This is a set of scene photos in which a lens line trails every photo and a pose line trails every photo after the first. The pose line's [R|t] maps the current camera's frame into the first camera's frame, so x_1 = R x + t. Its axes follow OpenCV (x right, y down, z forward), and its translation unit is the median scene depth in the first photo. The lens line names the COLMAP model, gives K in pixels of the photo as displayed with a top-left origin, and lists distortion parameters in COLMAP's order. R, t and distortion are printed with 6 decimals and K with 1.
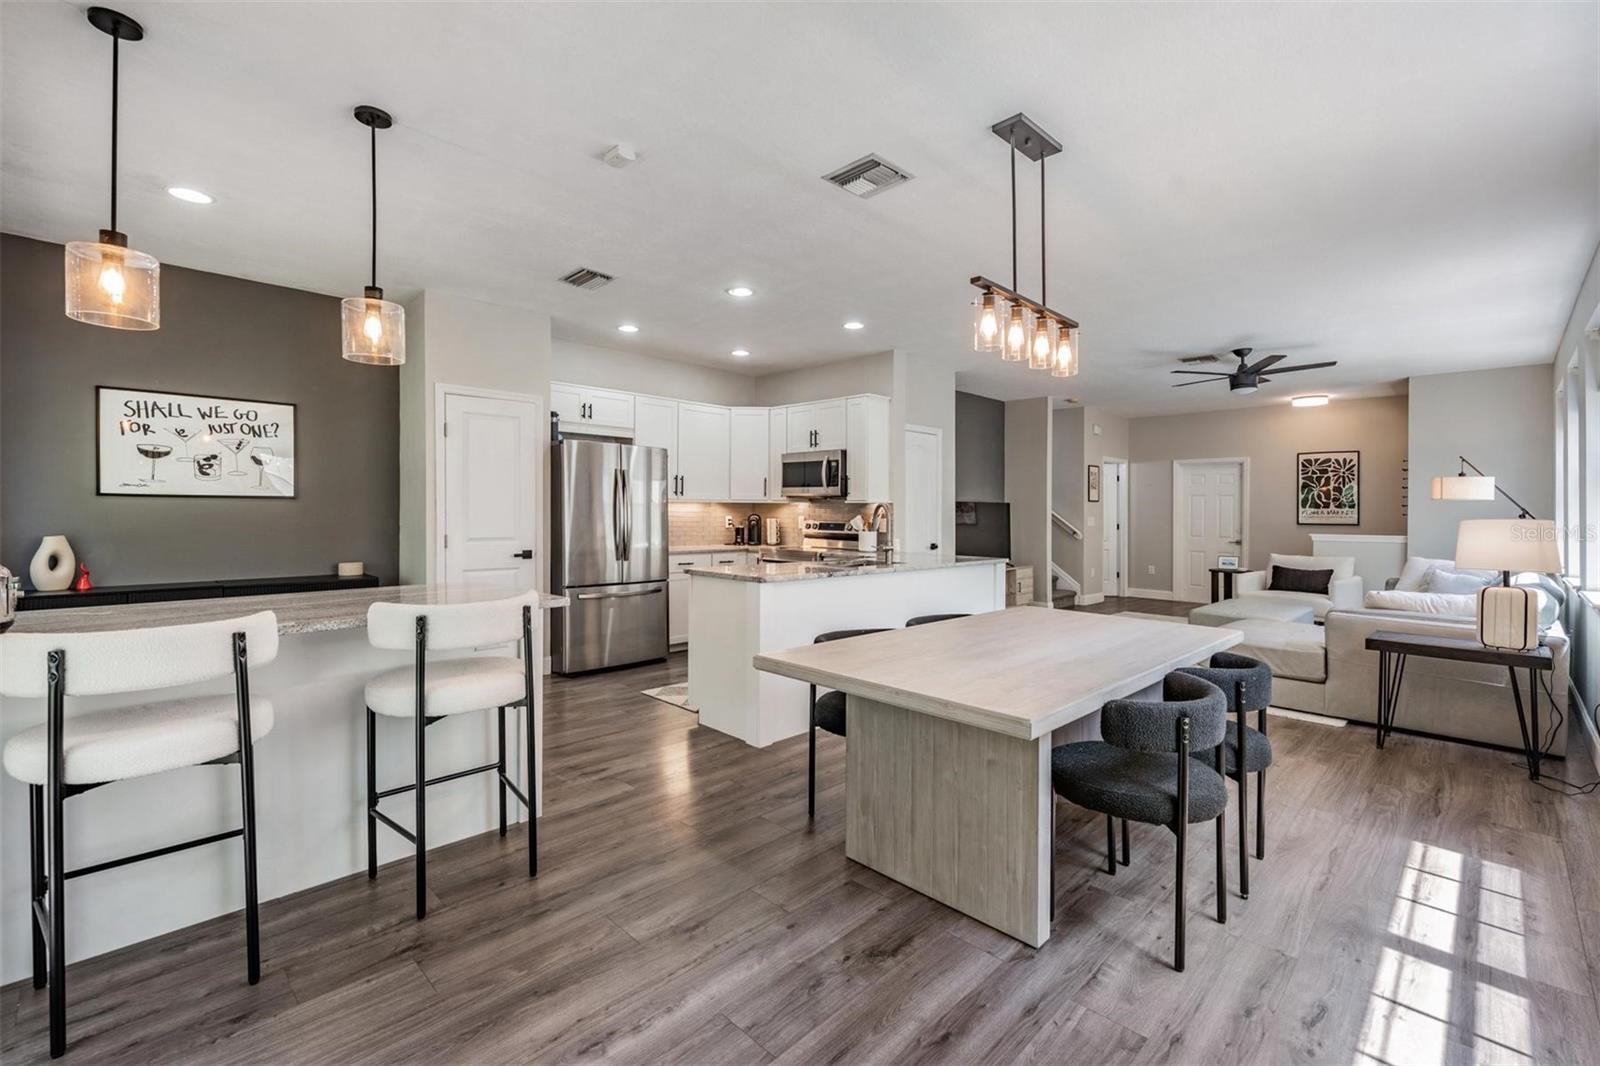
lens RADIAL K [[683.8, 0, 797.8], [0, 683.8, 520.9], [0, 0, 1]] dist [0.002479, 0.000048]
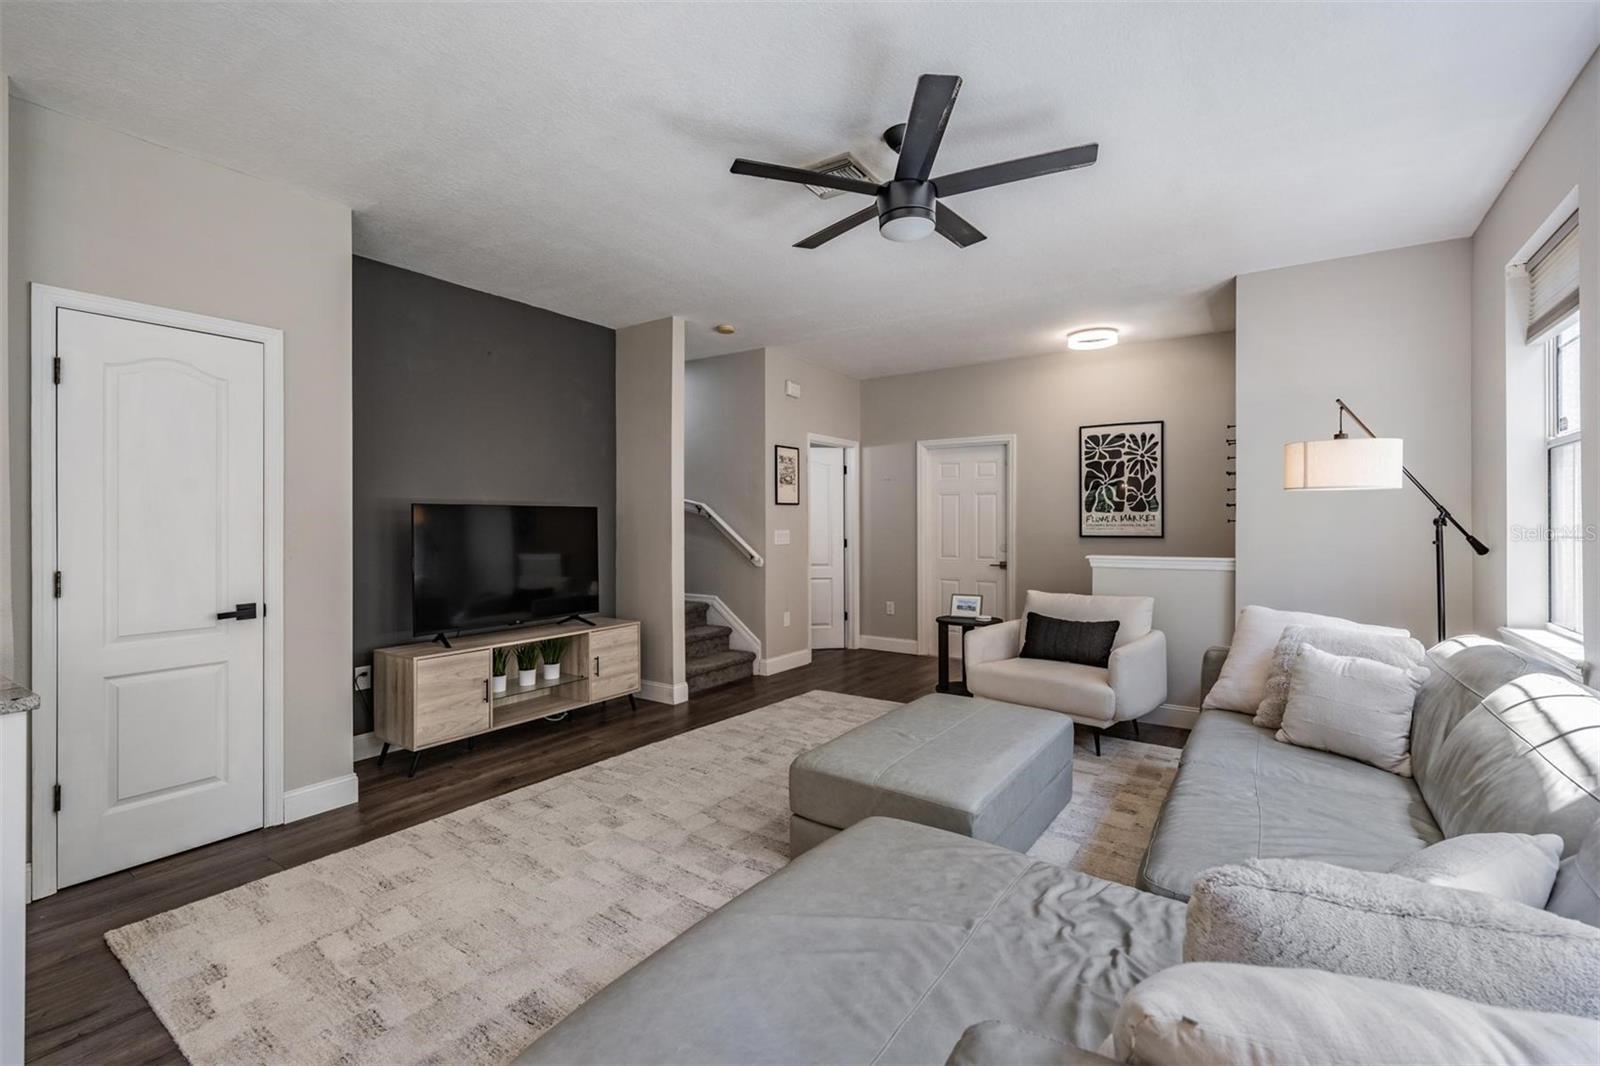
lens RADIAL K [[707.1, 0, 791.3], [0, 707.1, 556.4], [0, 0, 1]] dist [0.000009, -0.000685]
pose [[0.981030, -0.021282, 0.192685, 0.464885], [0.014718, 0.999264, 0.035434, -0.006126], [-0.193297, -0.031926, 0.980621, 0.553996]]
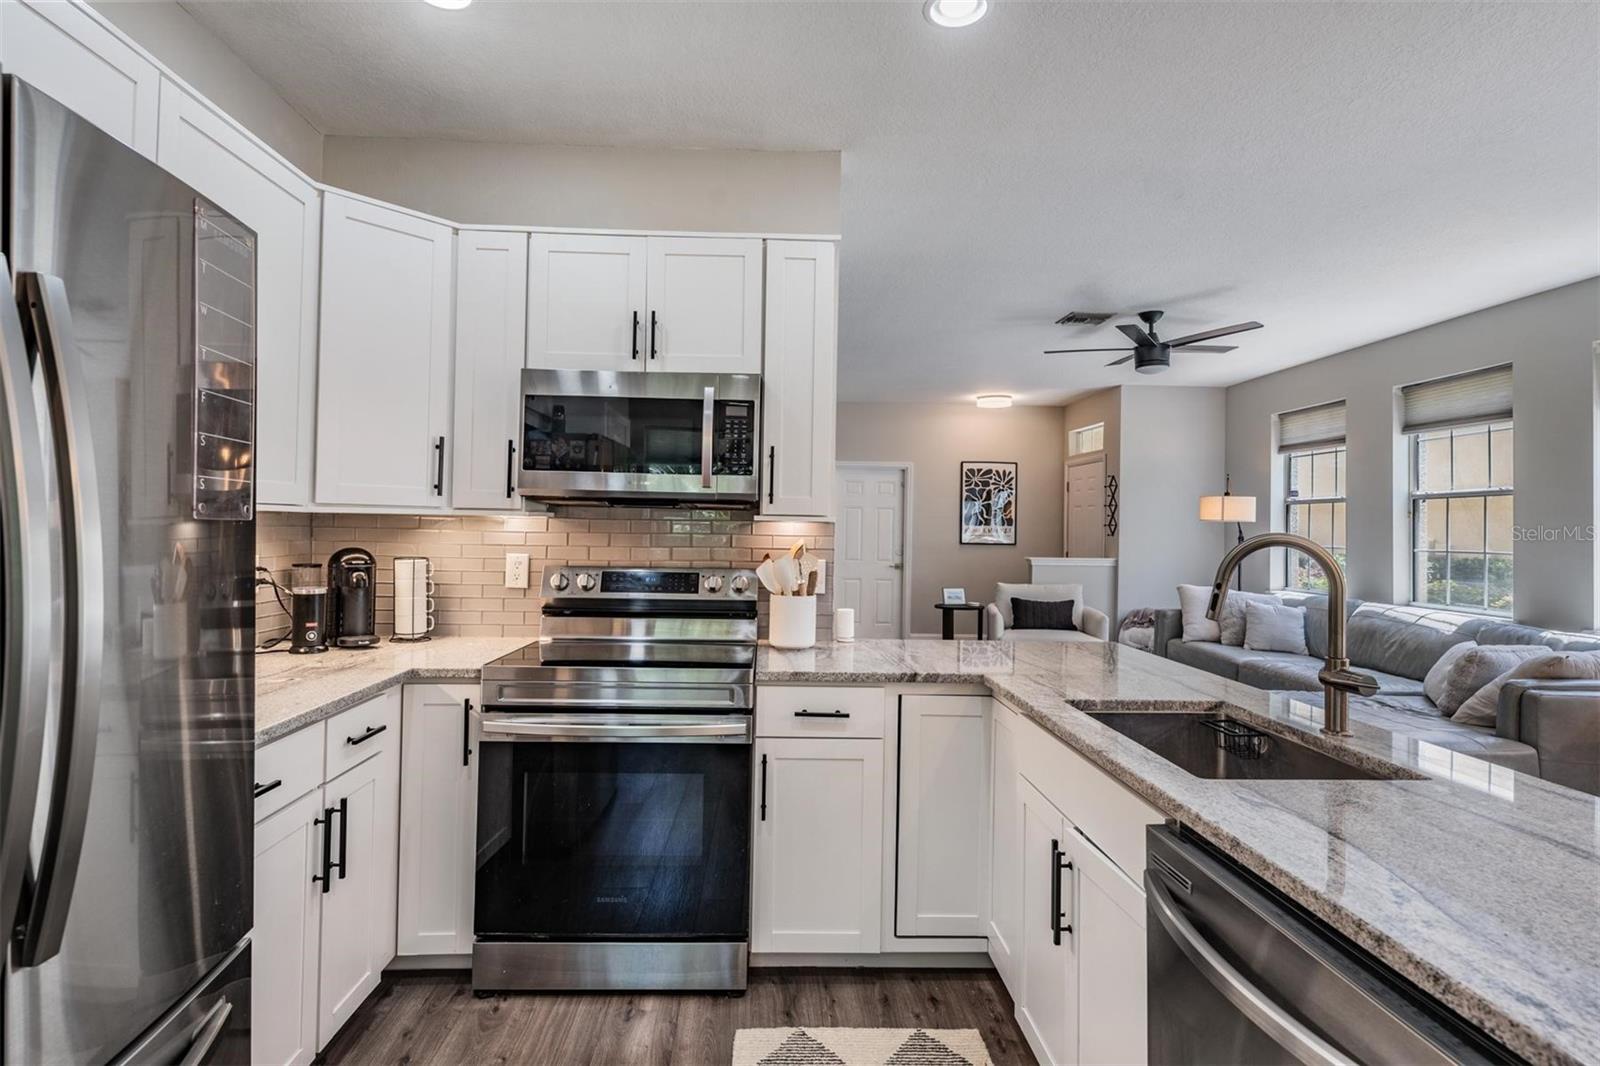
lens RADIAL K [[806.7, 0, 789.5], [0, 806.7, 512.4], [0, 0, 1]] dist [0.002119, -0.000222]
pose [[0.679369, 0.013300, 0.733676, -0.225415], [0.001493, 0.999809, -0.019508, -0.020842], [-0.733795, 0.014348, 0.679219, 0.654189]]
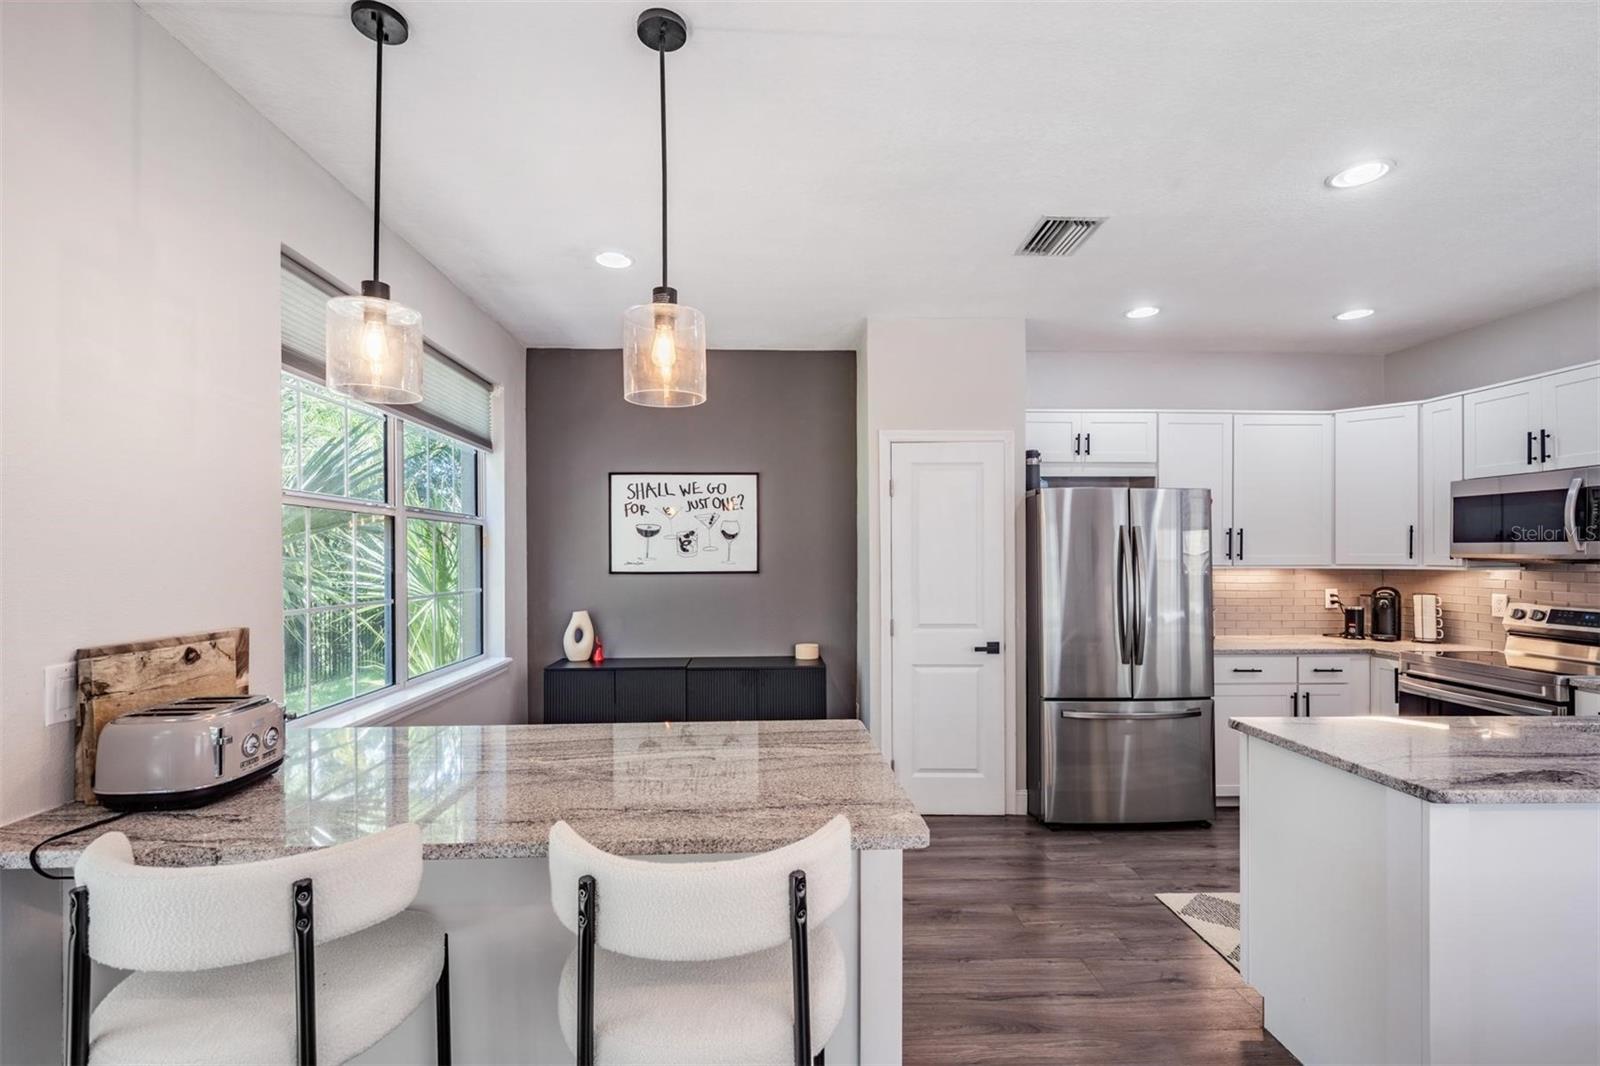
lens RADIAL K [[707.1, 0, 791.3], [0, 707.1, 556.4], [0, 0, 1]] dist [0.000009, -0.000685]
pose [[0.736886, -0.009178, -0.675955, -0.031568], [-0.000898, 0.999894, -0.014555, -0.029568], [0.676017, 0.011333, 0.736799, 0.225766]]
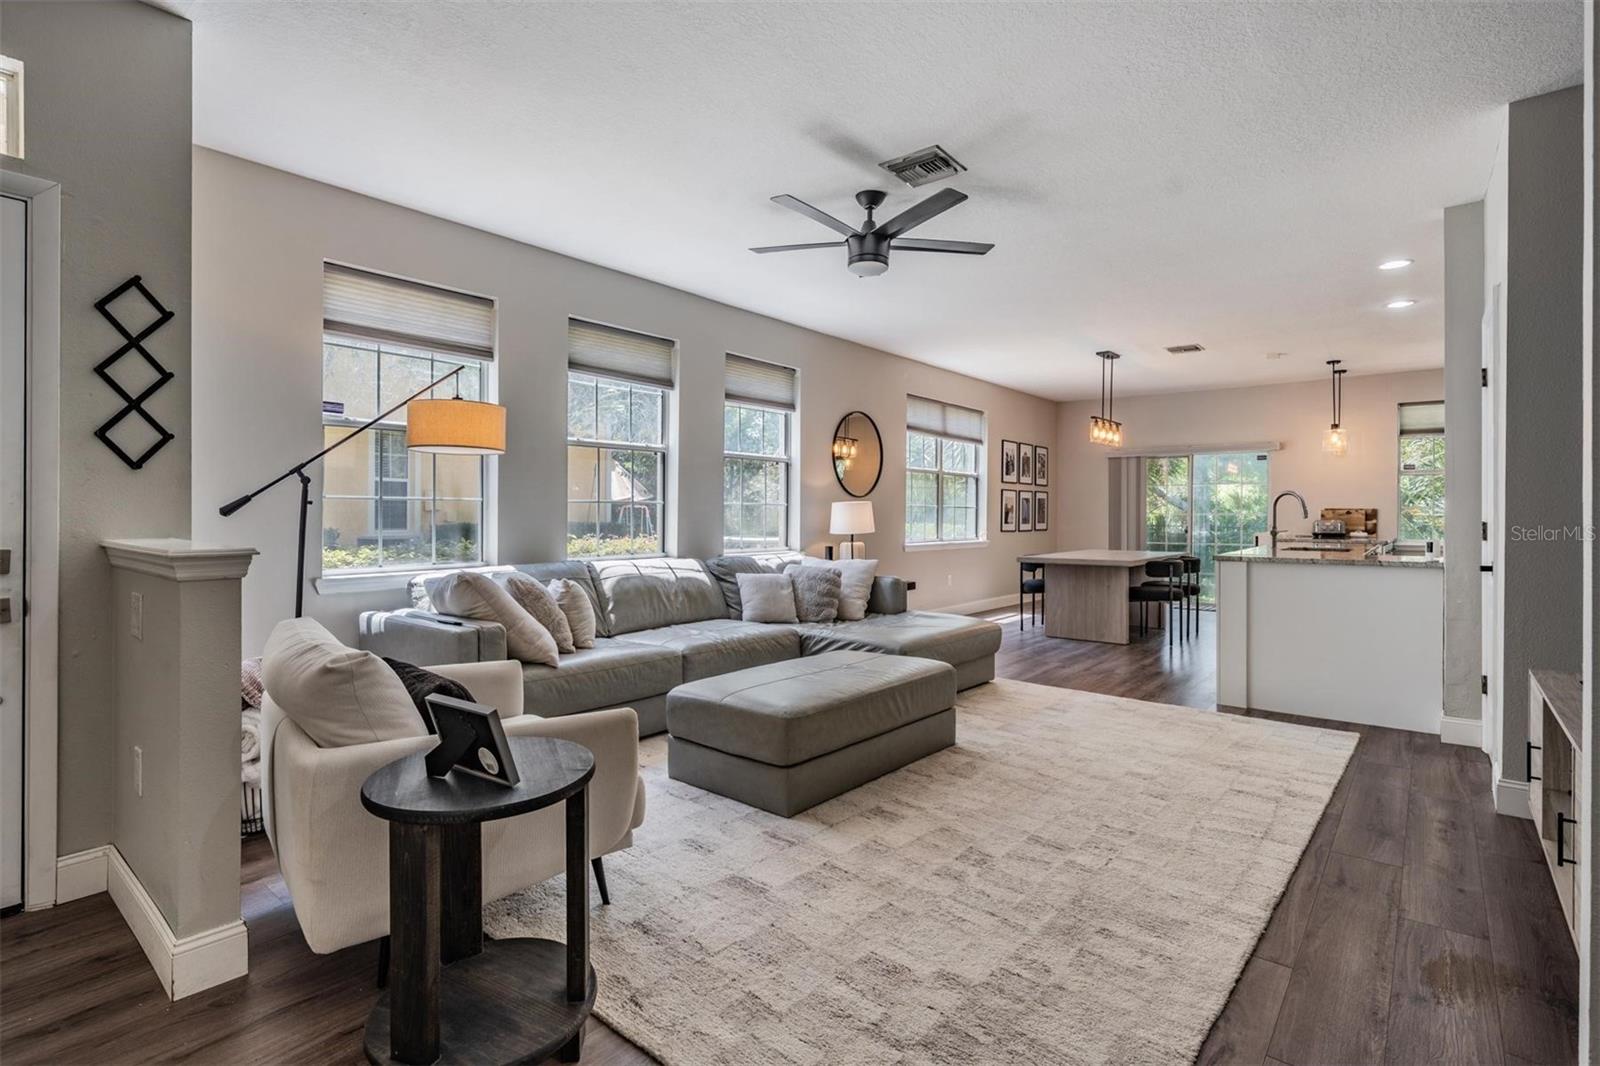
lens RADIAL K [[766.1, 0, 797.6], [0, 766.1, 516.0], [0, 0, 1]] dist [0.001488, 0.000816]
pose [[-0.994609, -0.012672, -0.102921, 0.723153], [-0.014416, 0.999764, 0.016222, 0.002920], [0.102691, 0.017618, -0.994557, 1.519963]]
